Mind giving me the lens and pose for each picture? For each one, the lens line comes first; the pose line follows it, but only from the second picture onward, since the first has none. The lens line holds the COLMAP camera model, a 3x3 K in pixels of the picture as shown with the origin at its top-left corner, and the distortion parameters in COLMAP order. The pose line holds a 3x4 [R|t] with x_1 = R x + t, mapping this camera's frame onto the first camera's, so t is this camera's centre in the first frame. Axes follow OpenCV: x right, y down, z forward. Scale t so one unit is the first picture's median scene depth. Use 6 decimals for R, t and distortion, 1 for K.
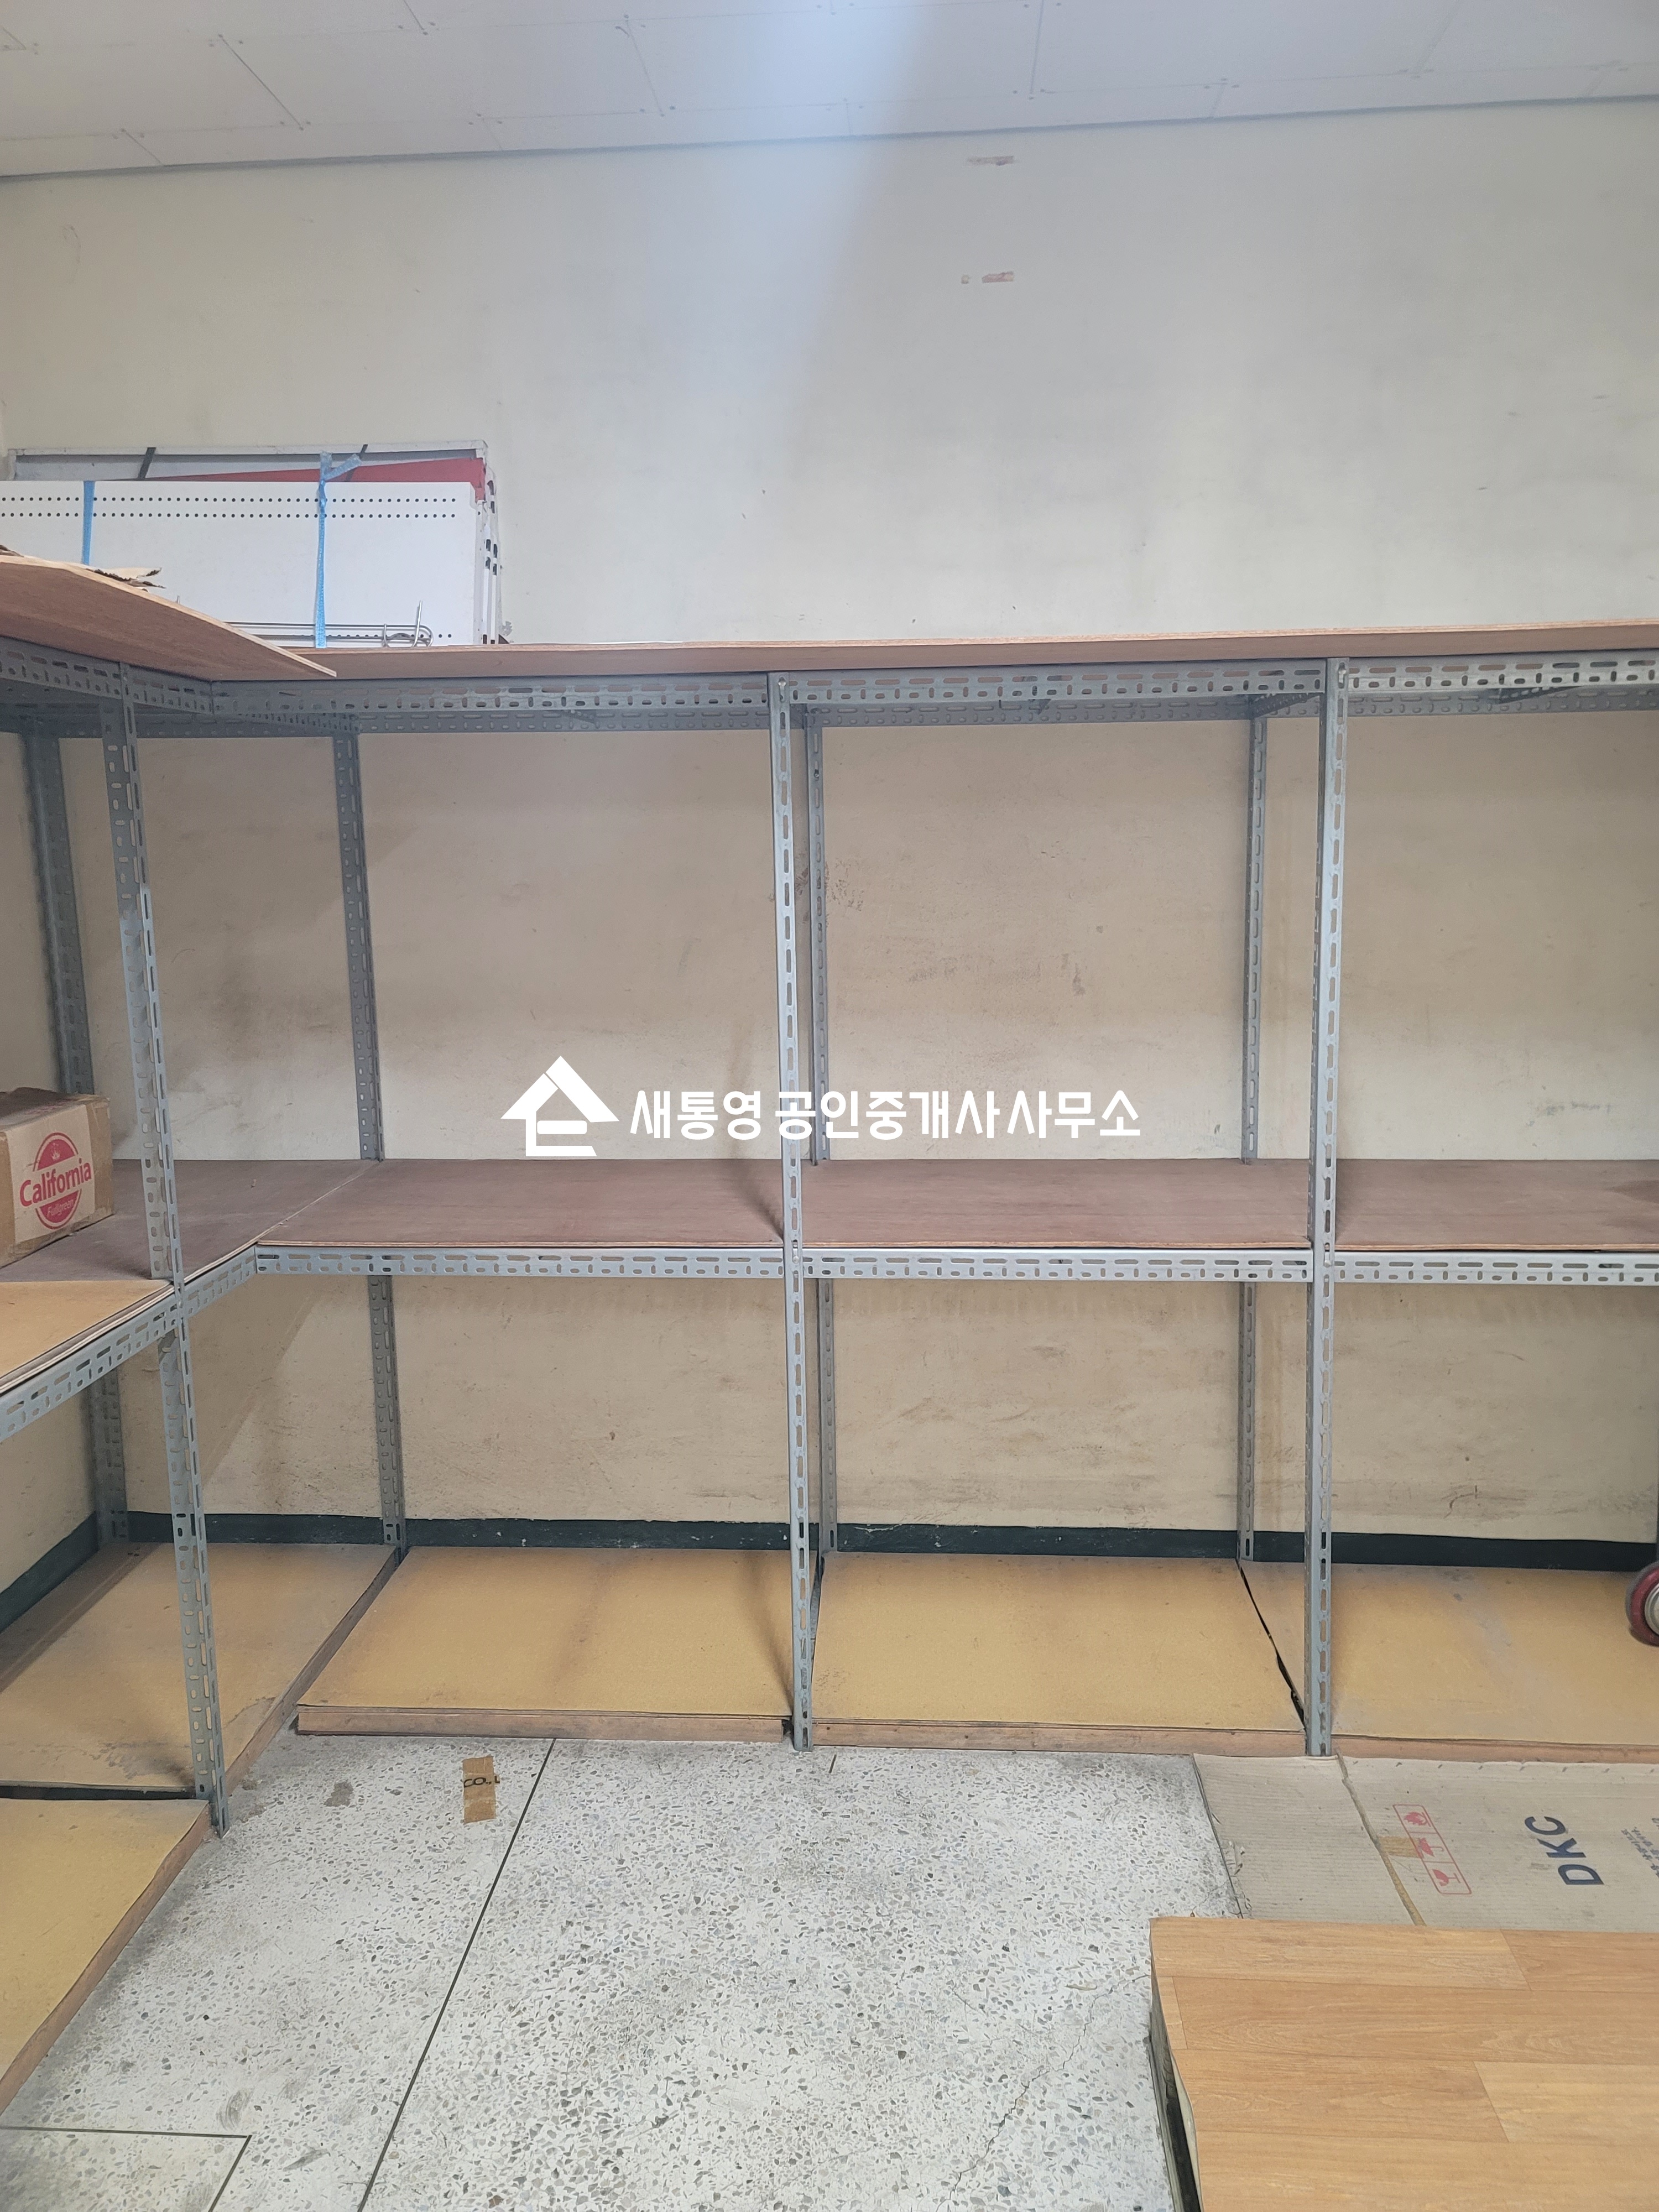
lens RADIAL K [[1621.2, 0, 830.7], [0, 1621.2, 1082.9], [0, 0, 1]] dist [0.083866, -0.061128]
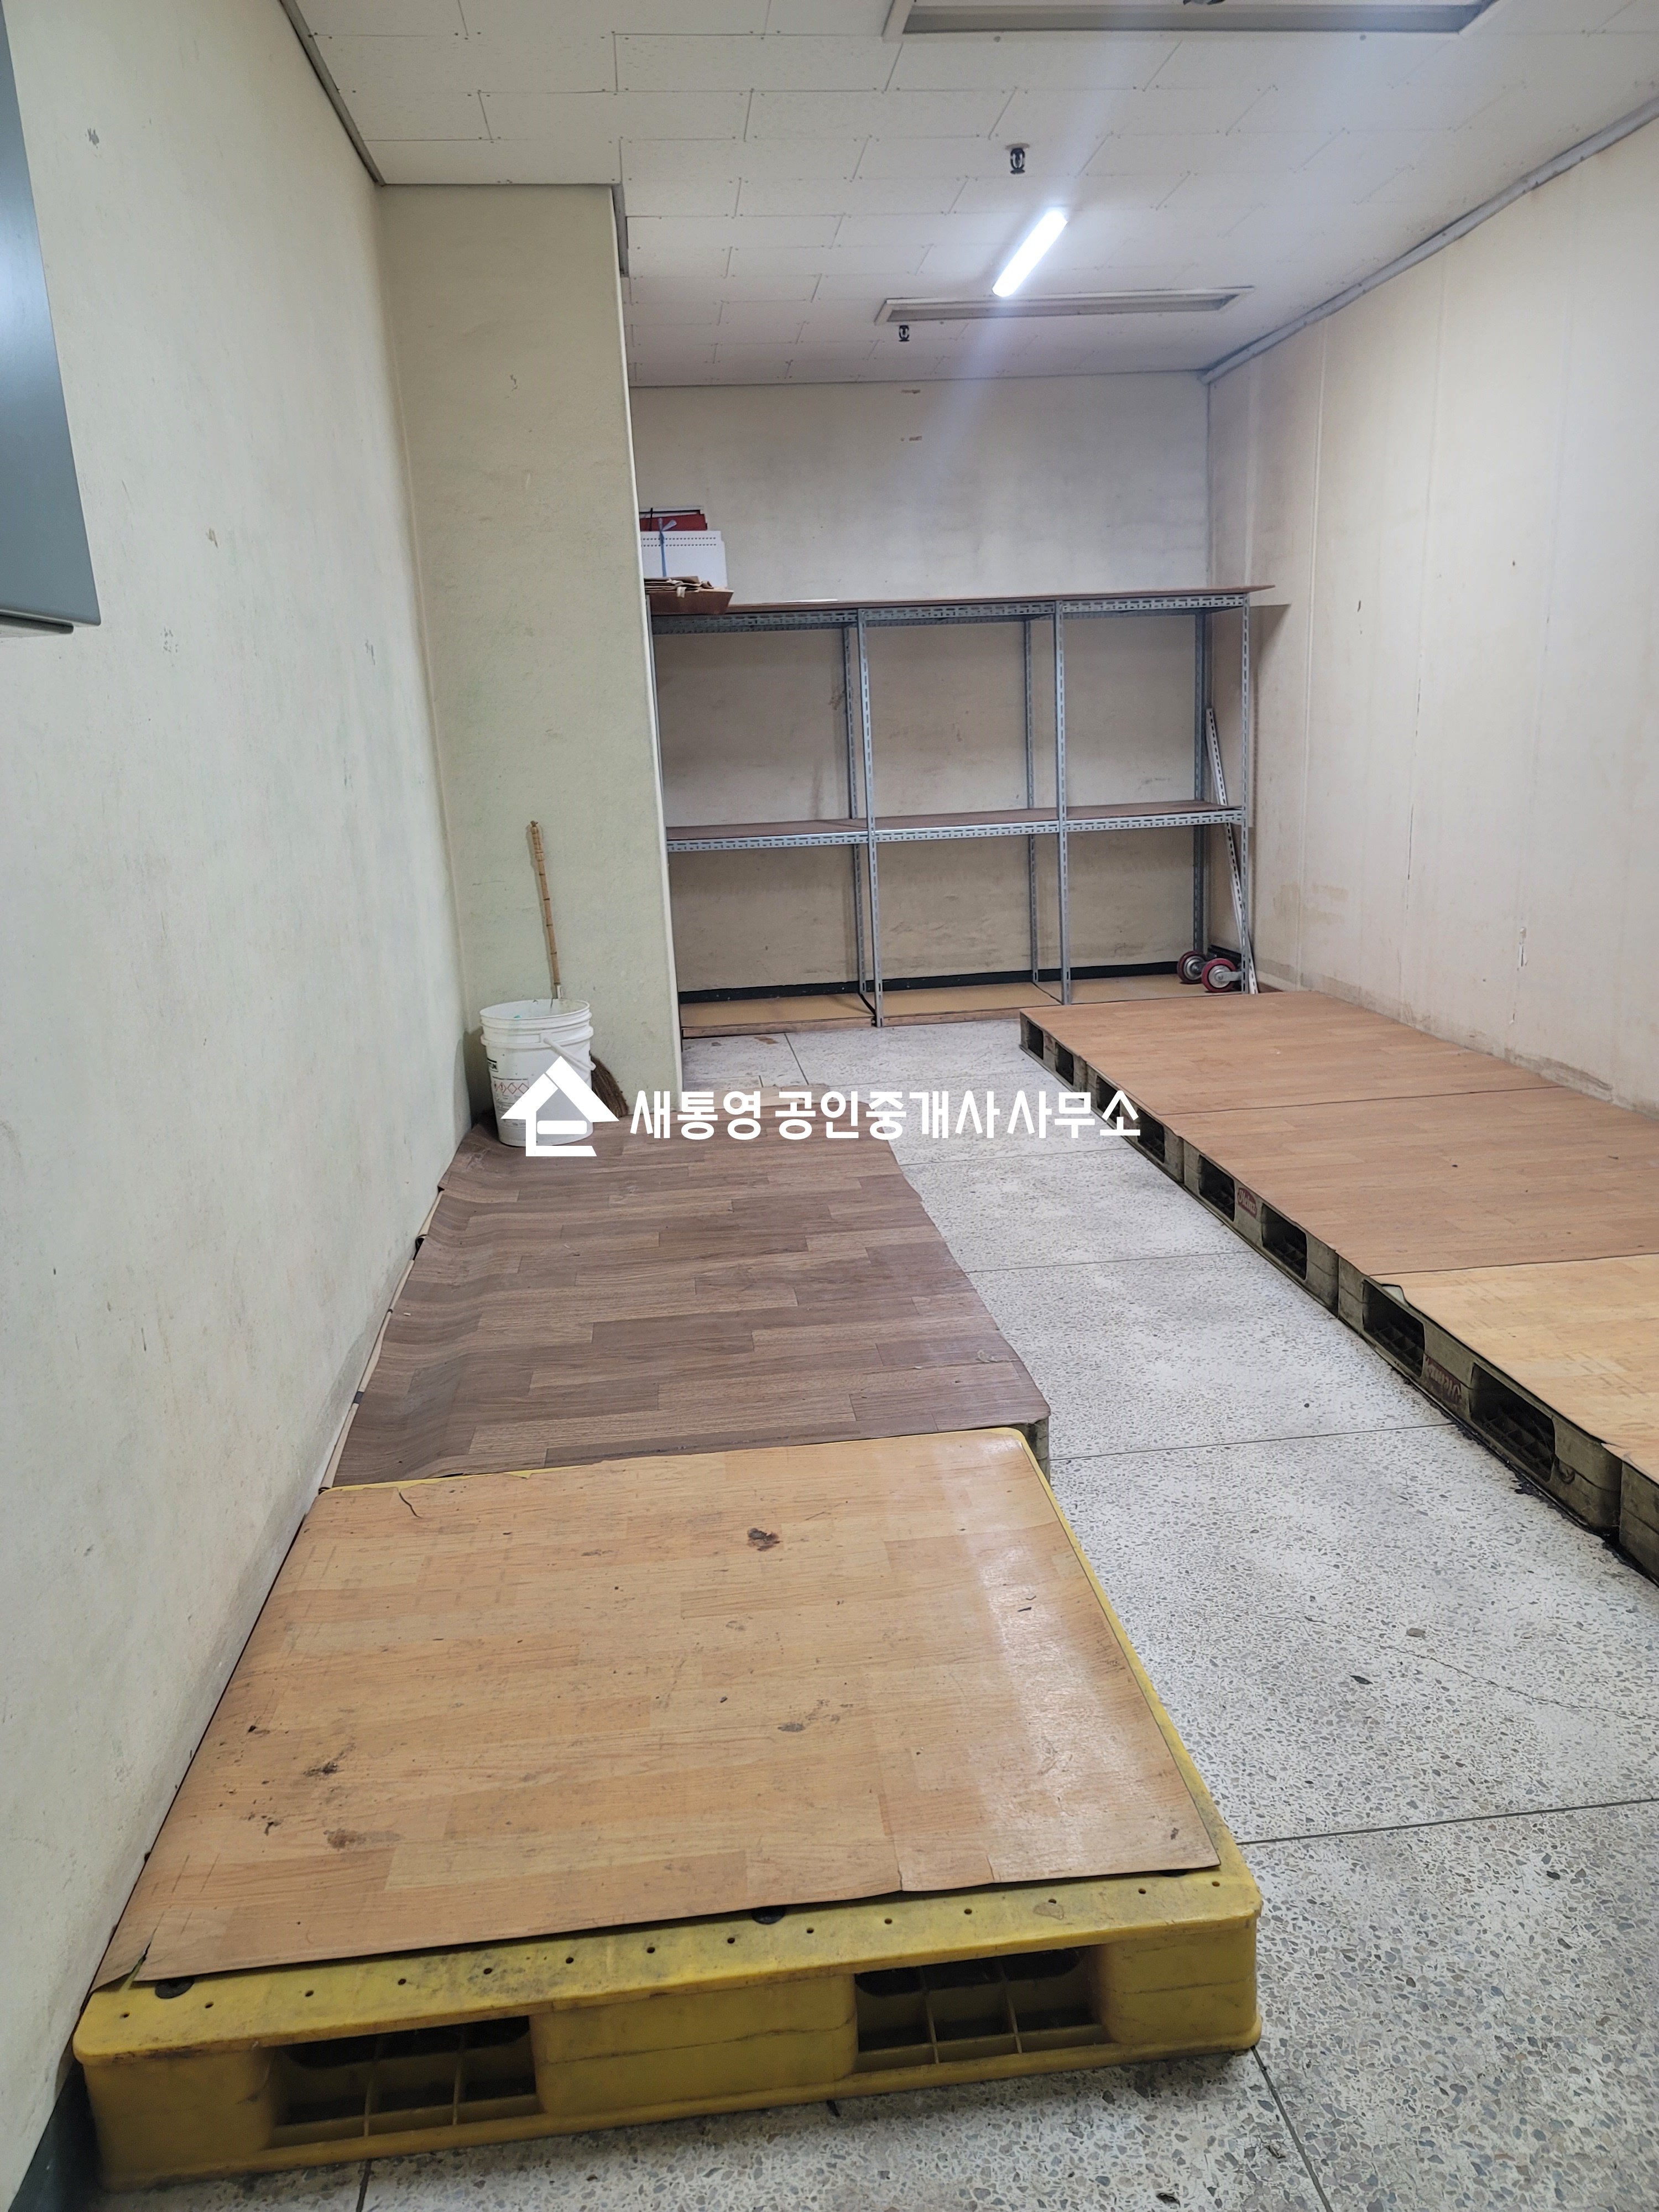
lens RADIAL K [[1621.2, 0, 855.0], [0, 1621.2, 1108.4], [0, 0, 1]] dist [0.083866, -0.061128]
pose [[0.982687, -0.069591, 0.171707, -0.451394], [0.056145, 0.995053, 0.081962, 0.280822], [-0.176562, -0.070903, 0.981733, -1.374090]]
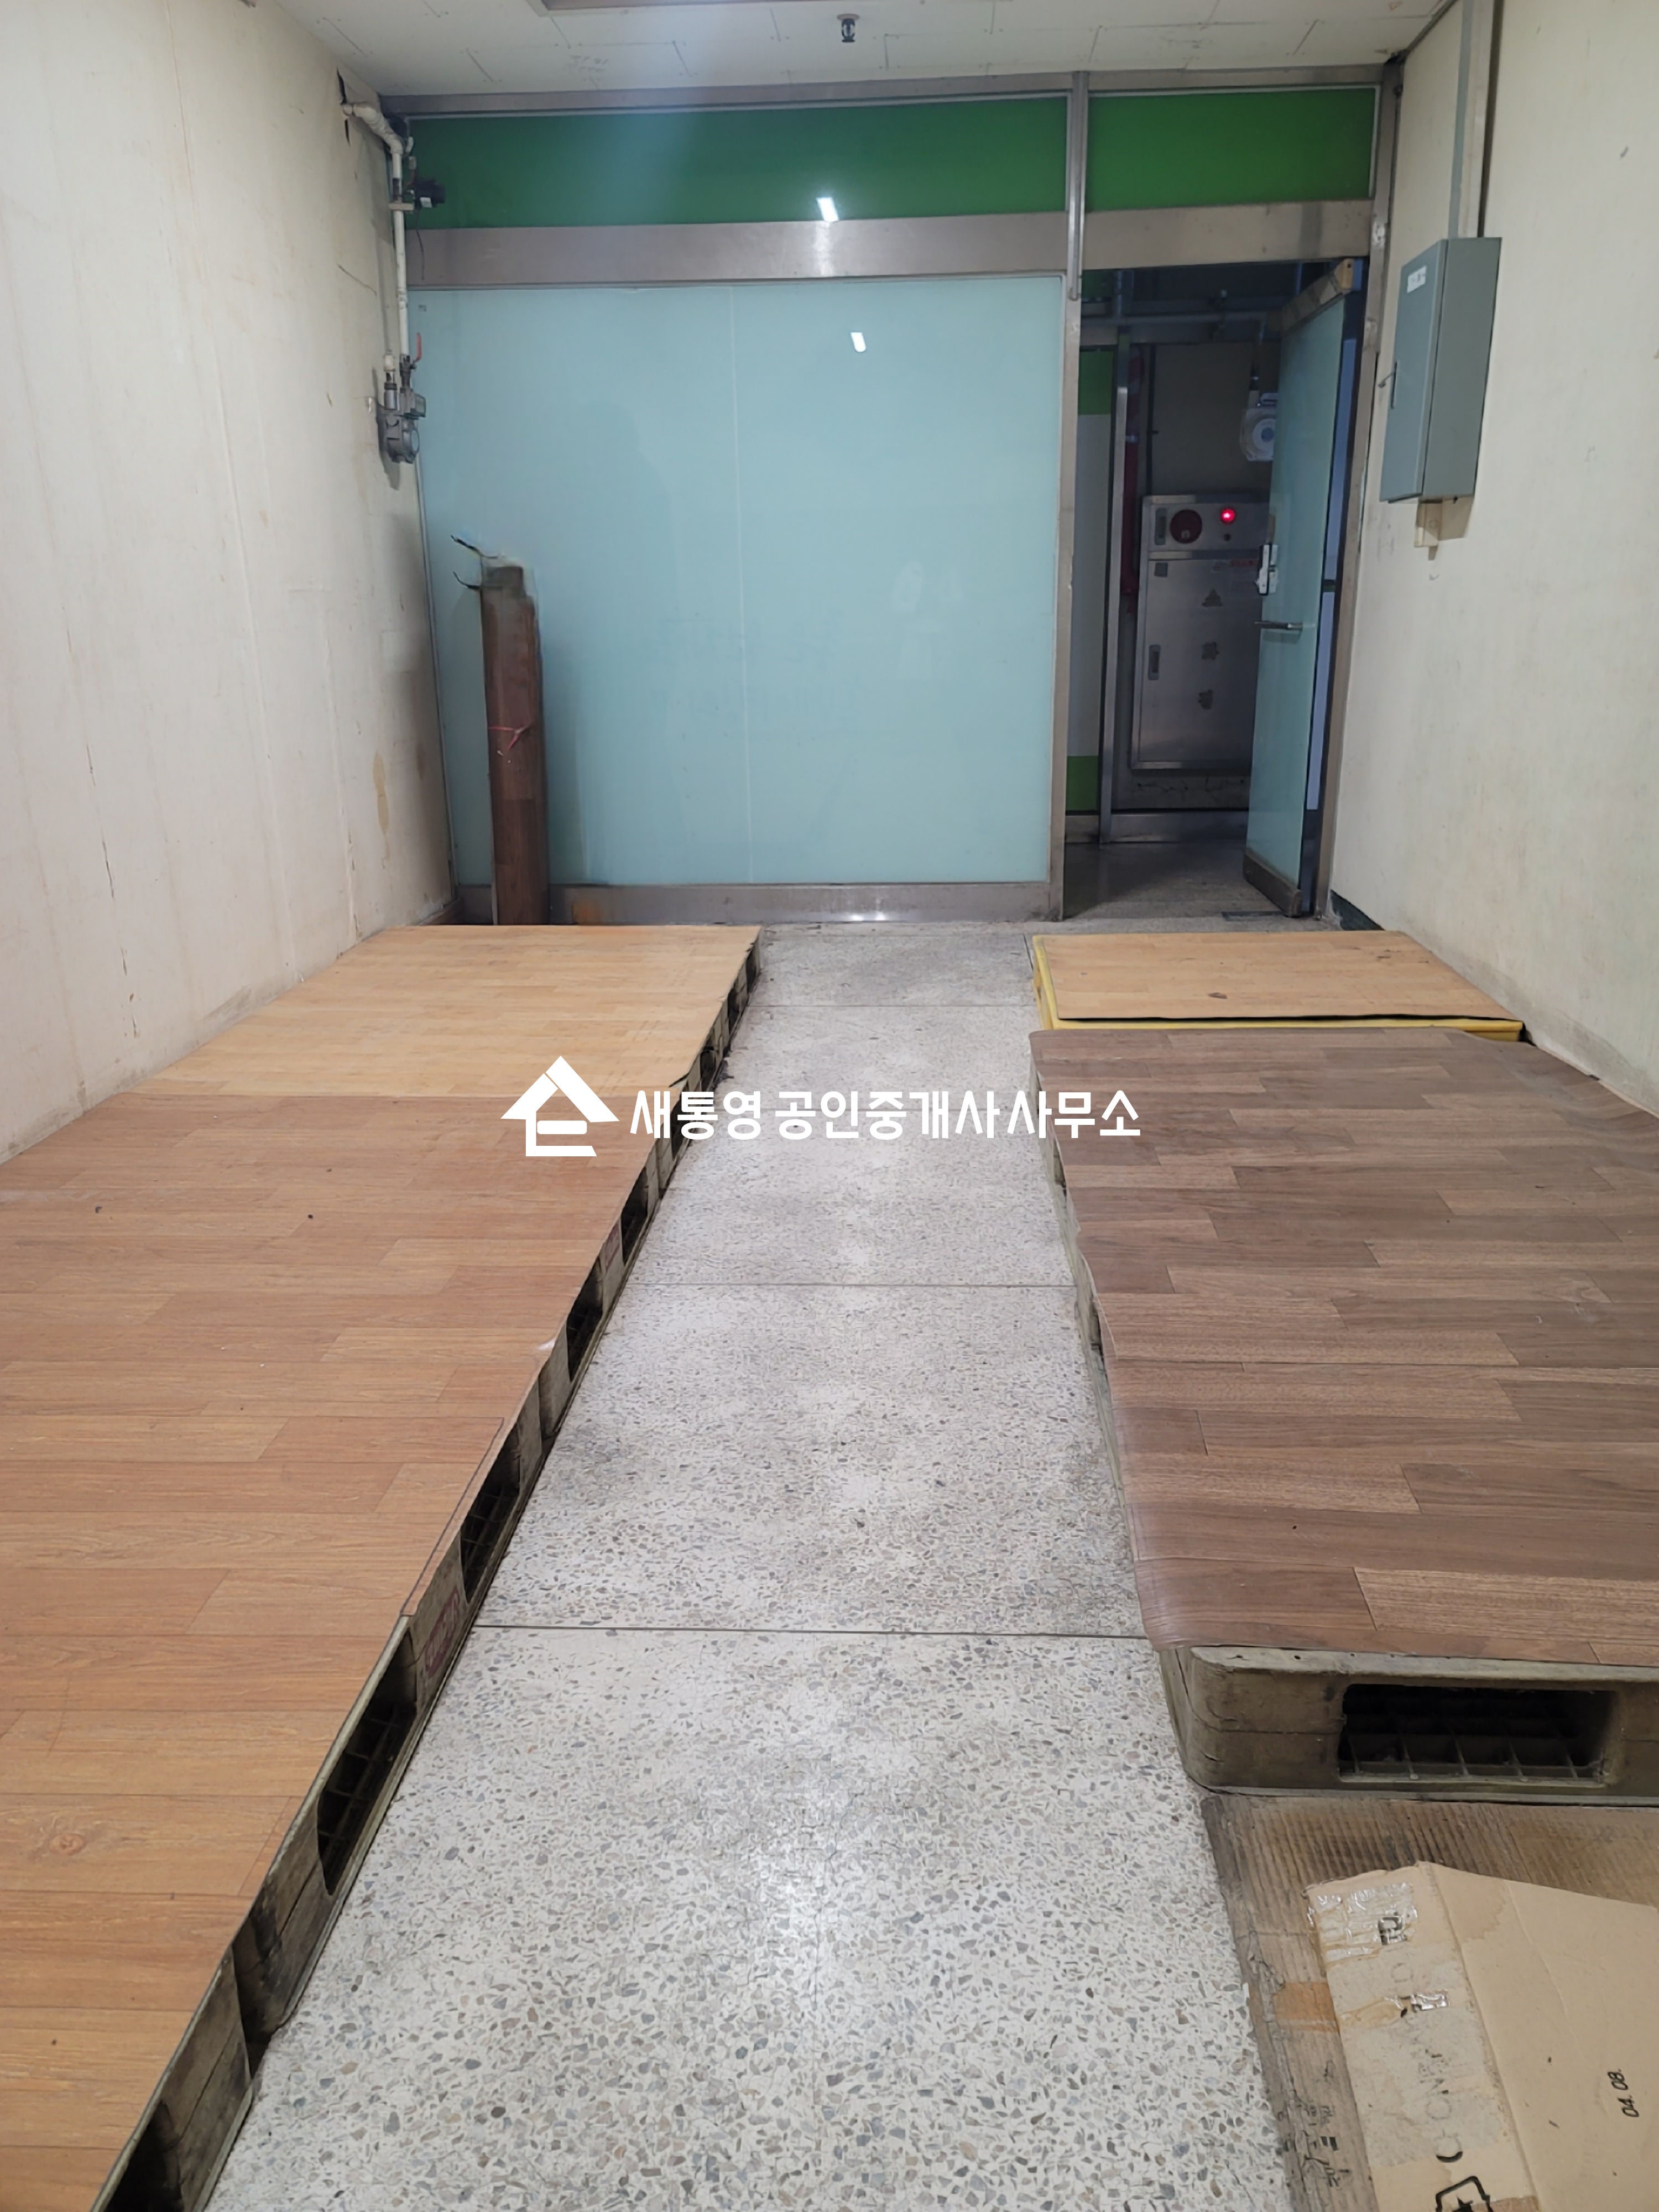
lens RADIAL K [[1621.2, 0, 841.7], [0, 1621.2, 1106.1], [0, 0, 1]] dist [0.083866, -0.061128]
pose [[-0.999523, 0.030771, 0.002607, -0.059588], [0.028766, 0.897038, 0.441015, 0.005903], [0.011232, 0.440880, -0.897496, 0.637960]]
